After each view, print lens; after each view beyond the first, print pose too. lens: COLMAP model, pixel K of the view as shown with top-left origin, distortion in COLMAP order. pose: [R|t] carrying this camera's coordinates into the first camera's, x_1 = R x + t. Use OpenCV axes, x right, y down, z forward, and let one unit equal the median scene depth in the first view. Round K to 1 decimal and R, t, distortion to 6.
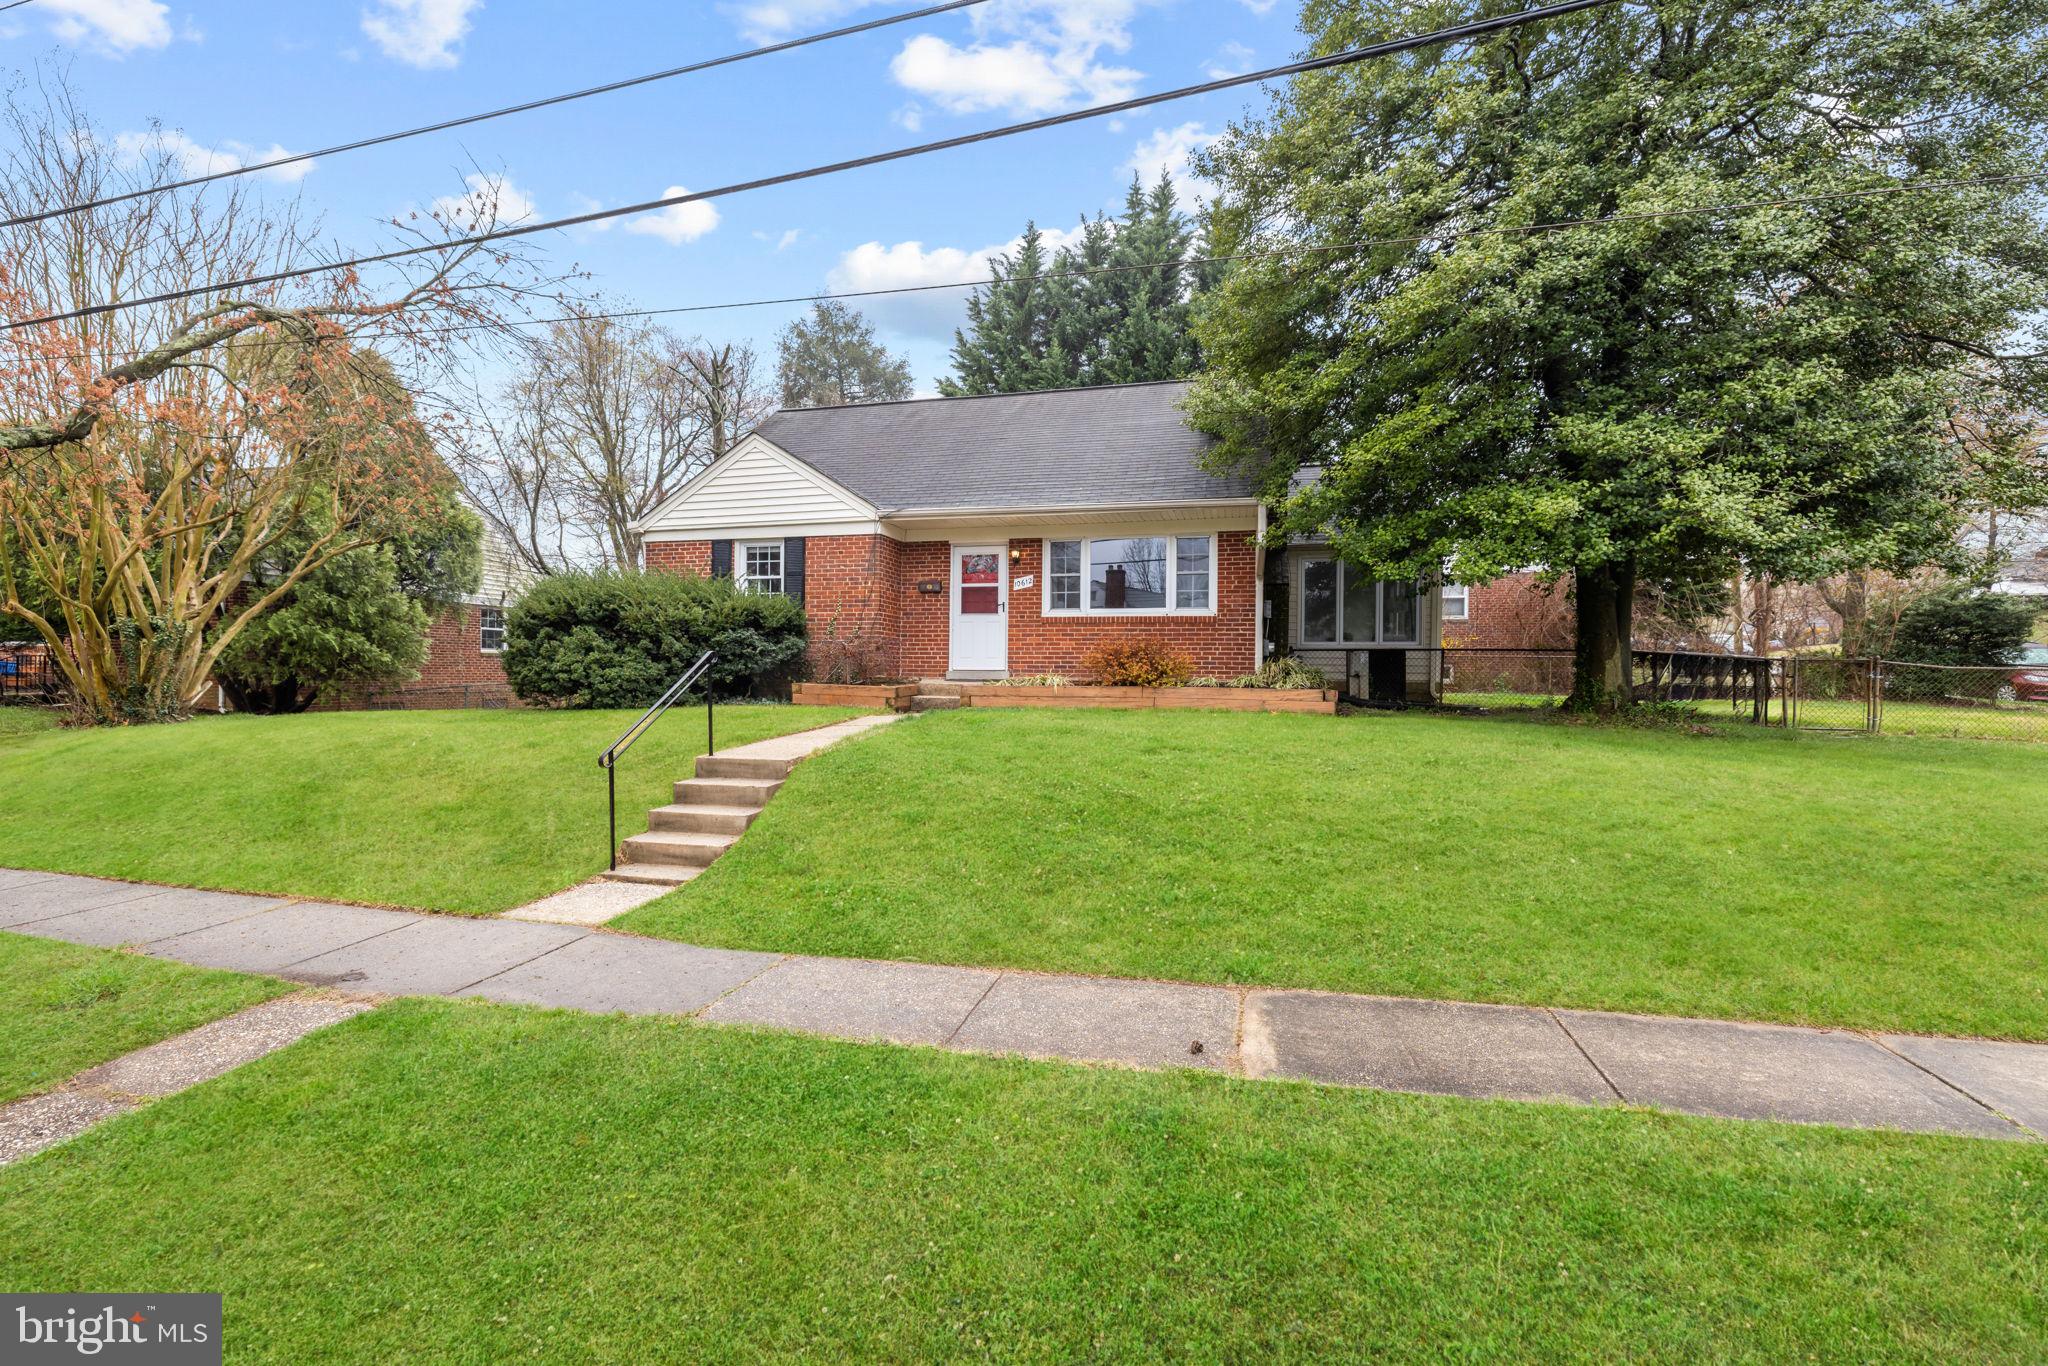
lens RADIAL K [[826.6, 0, 1024.0], [0, 826.6, 683.0], [0, 0, 1]] dist [-0.002294, -0.000137]
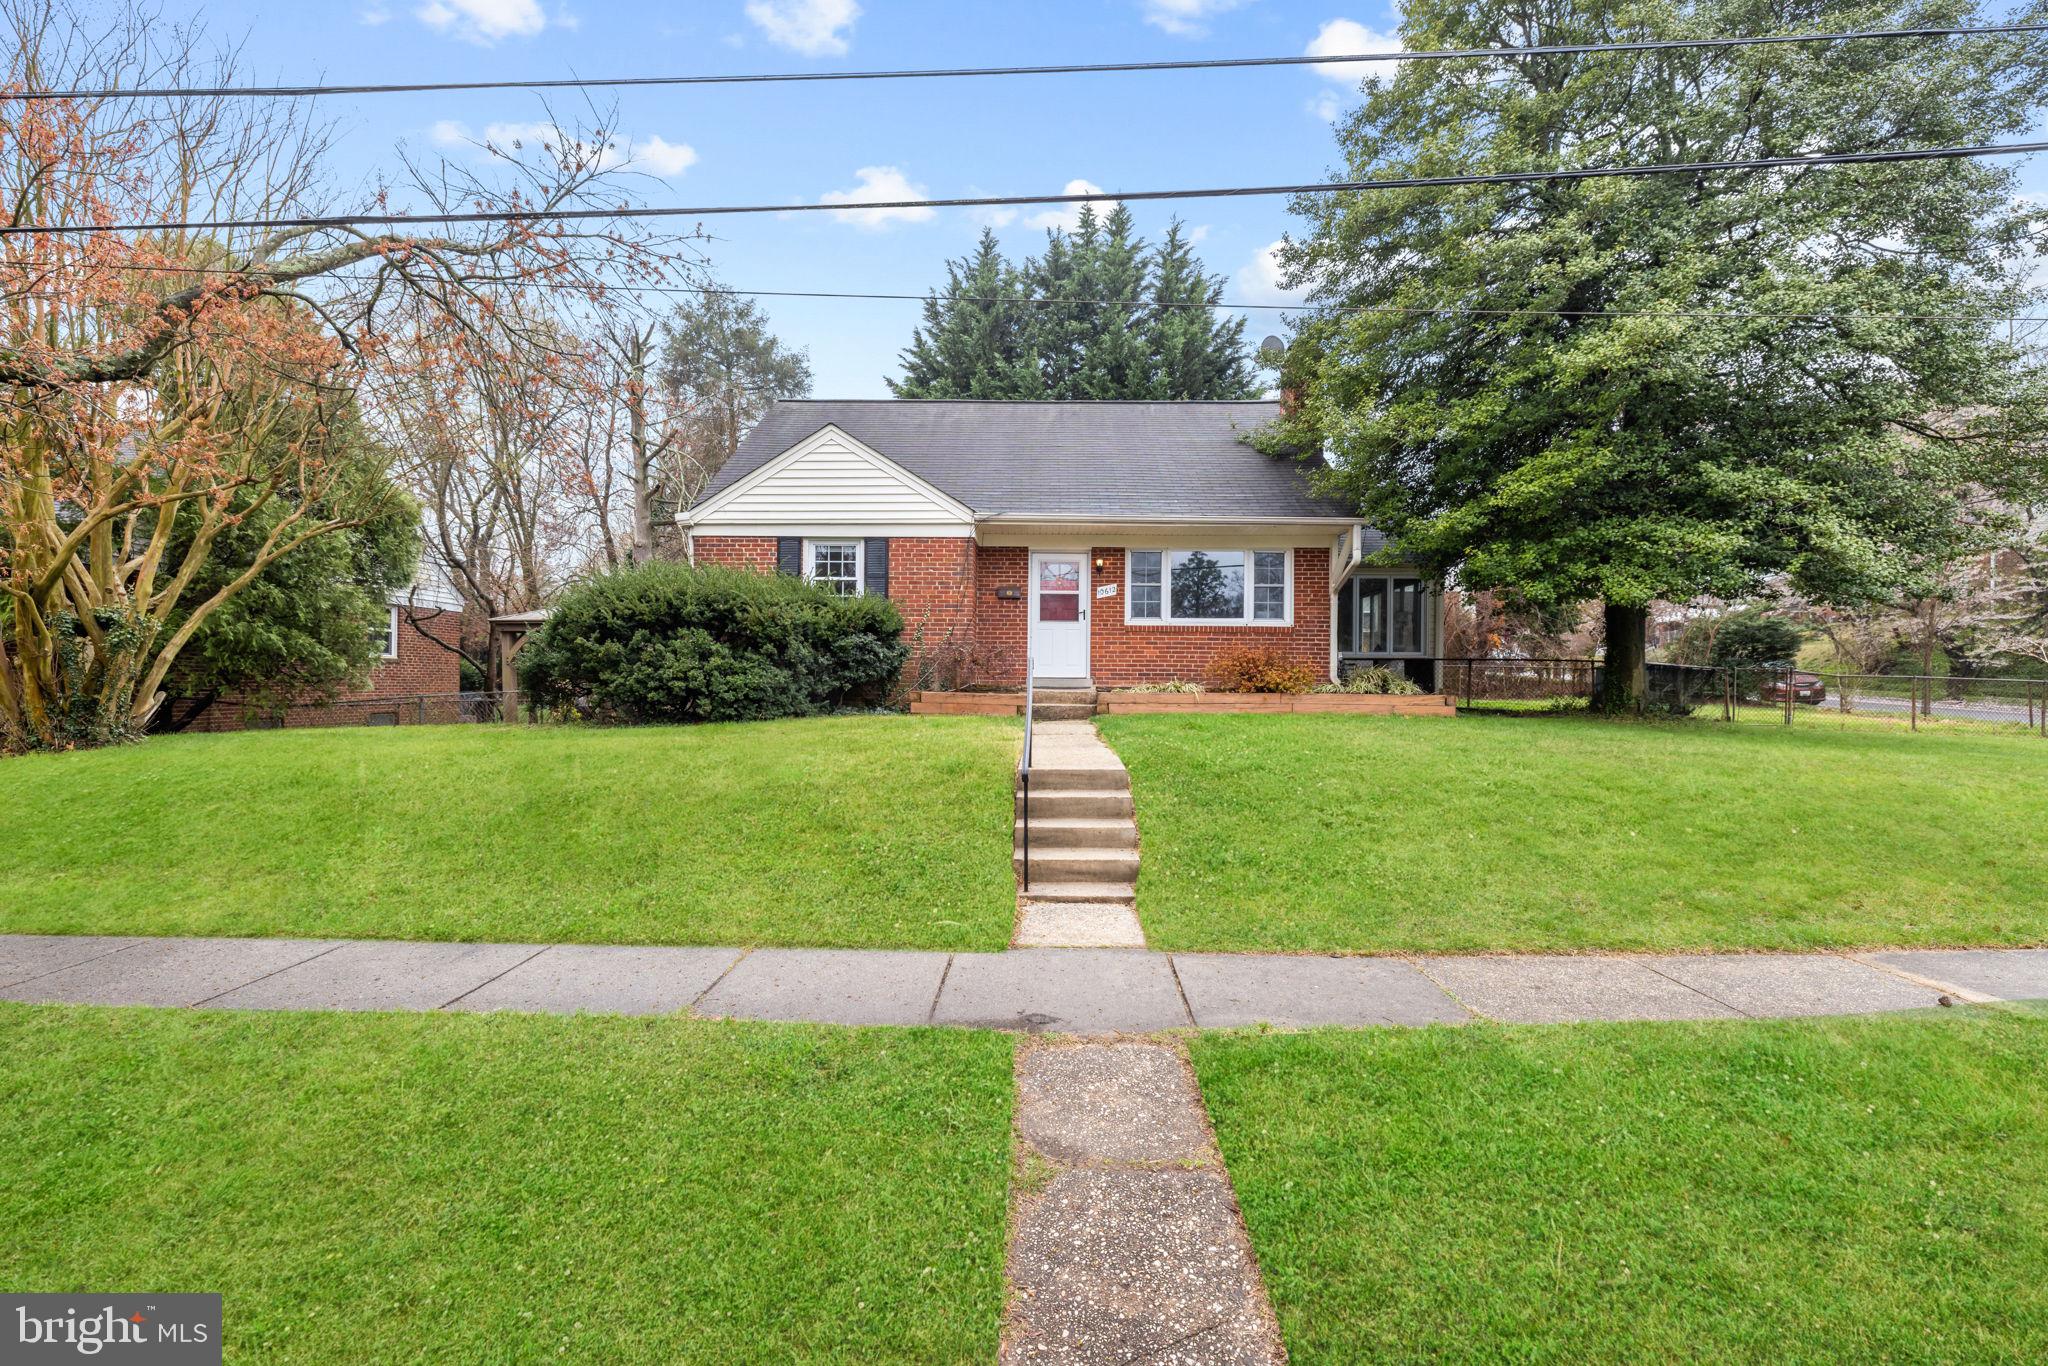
lens RADIAL K [[828.0, 0, 1024.0], [0, 828.0, 683.0], [0, 0, 1]] dist [0.000588, 0.000013]
pose [[0.973686, -0.001356, 0.227889, -0.336916], [0.003720, 0.999944, -0.009942, 0.000406], [-0.227862, 0.010528, 0.973636, 0.041358]]
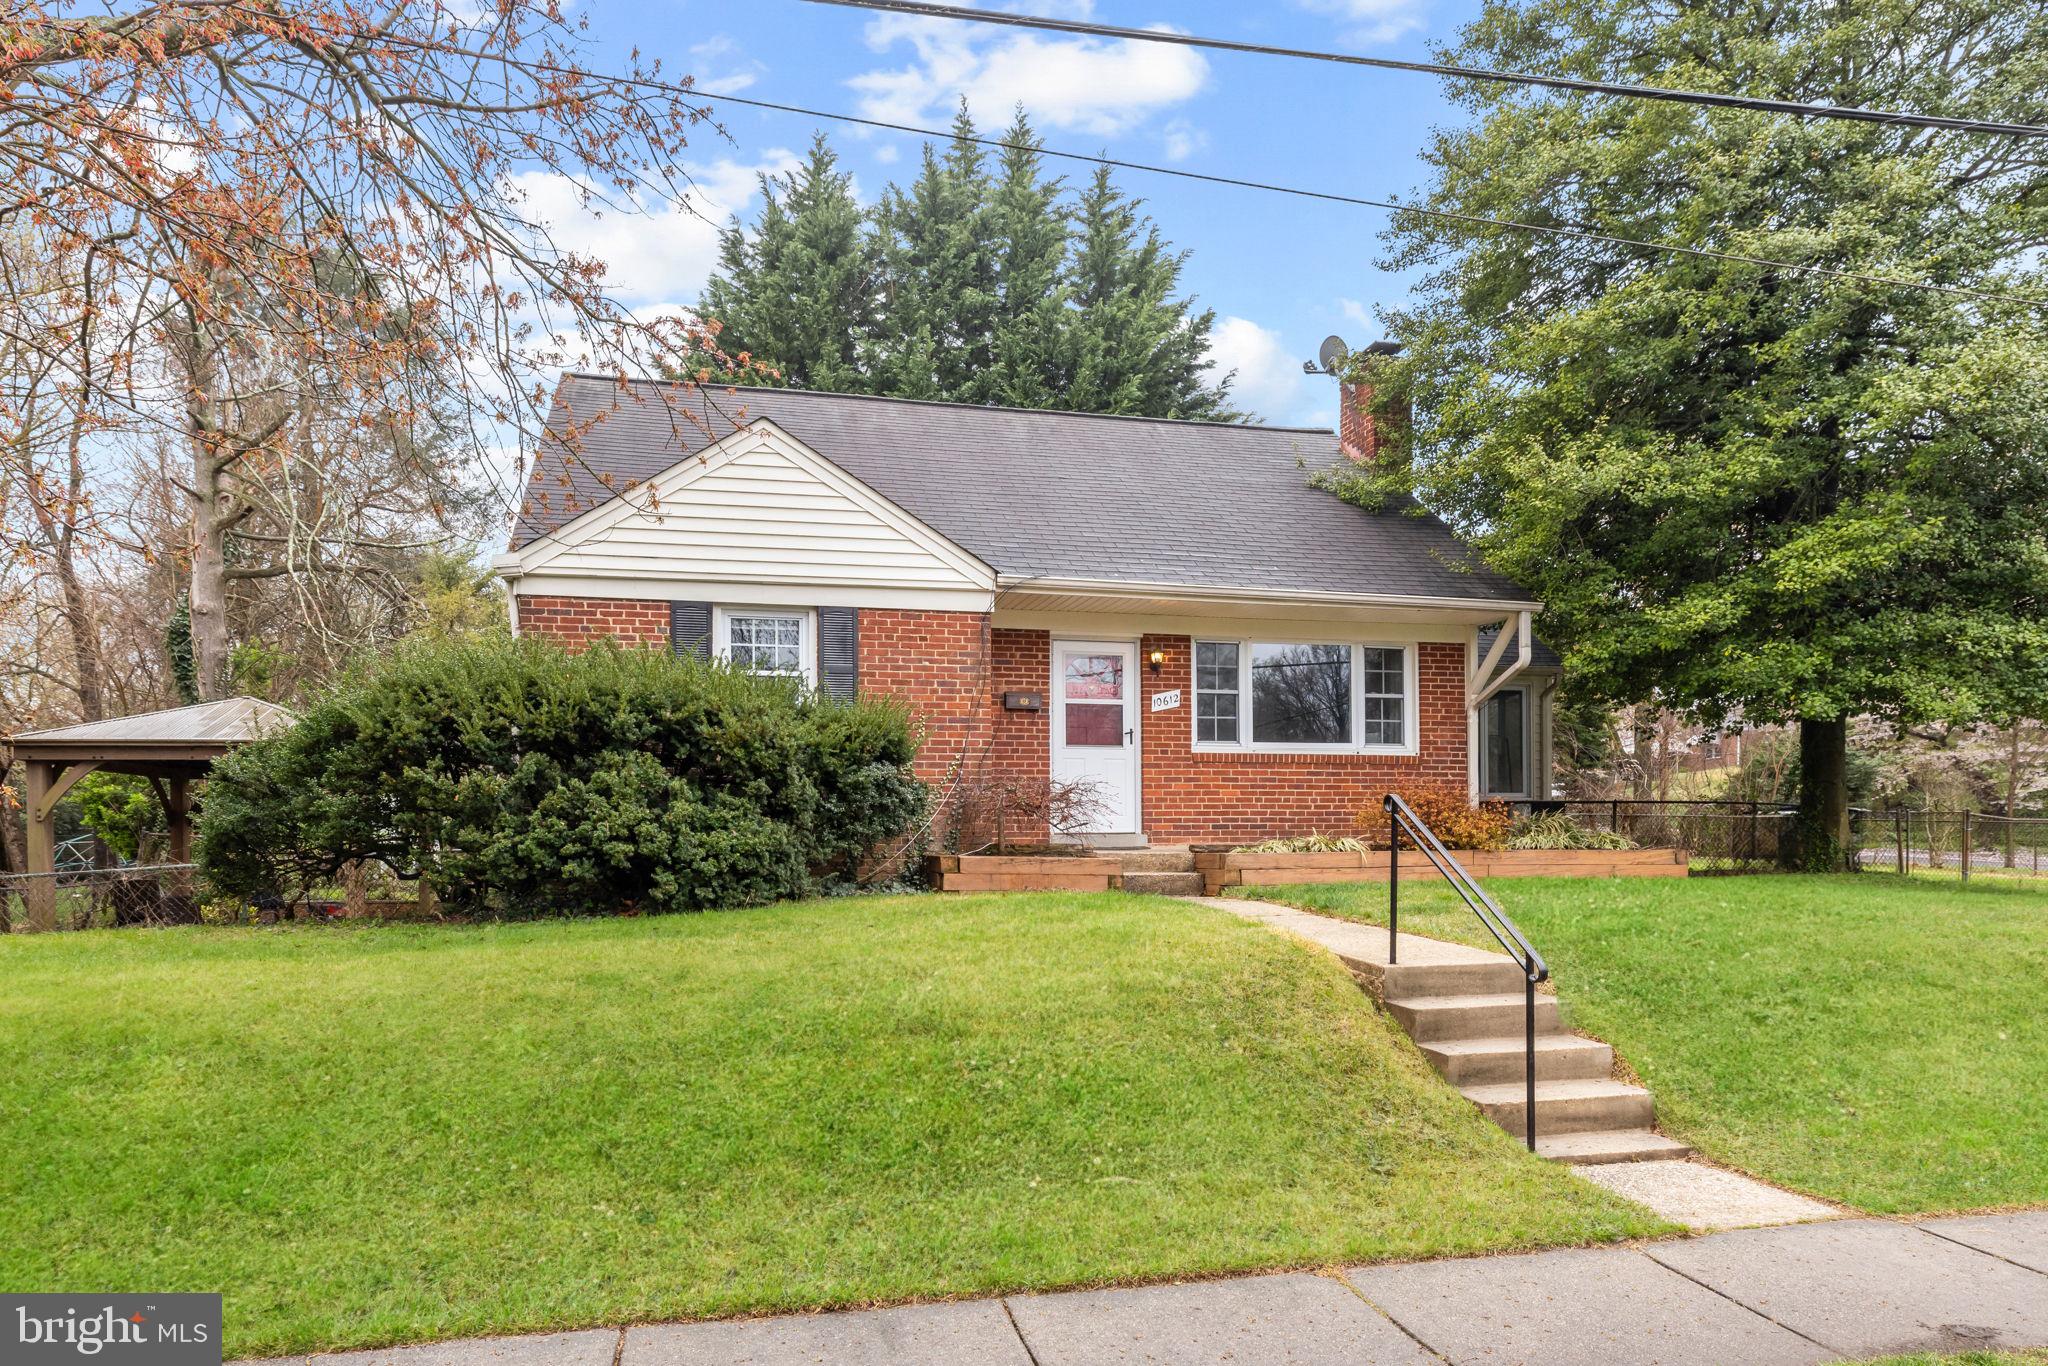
lens RADIAL K [[1271.4, 0, 1003.7], [0, 1271.4, 813.3], [0, 0, 1]] dist [0.009409, 0.001846]
pose [[0.887933, -0.002026, 0.459968, -0.599574], [0.020349, 0.999184, -0.034881, 0.002047], [-0.459522, 0.040332, 0.887250, 0.160787]]
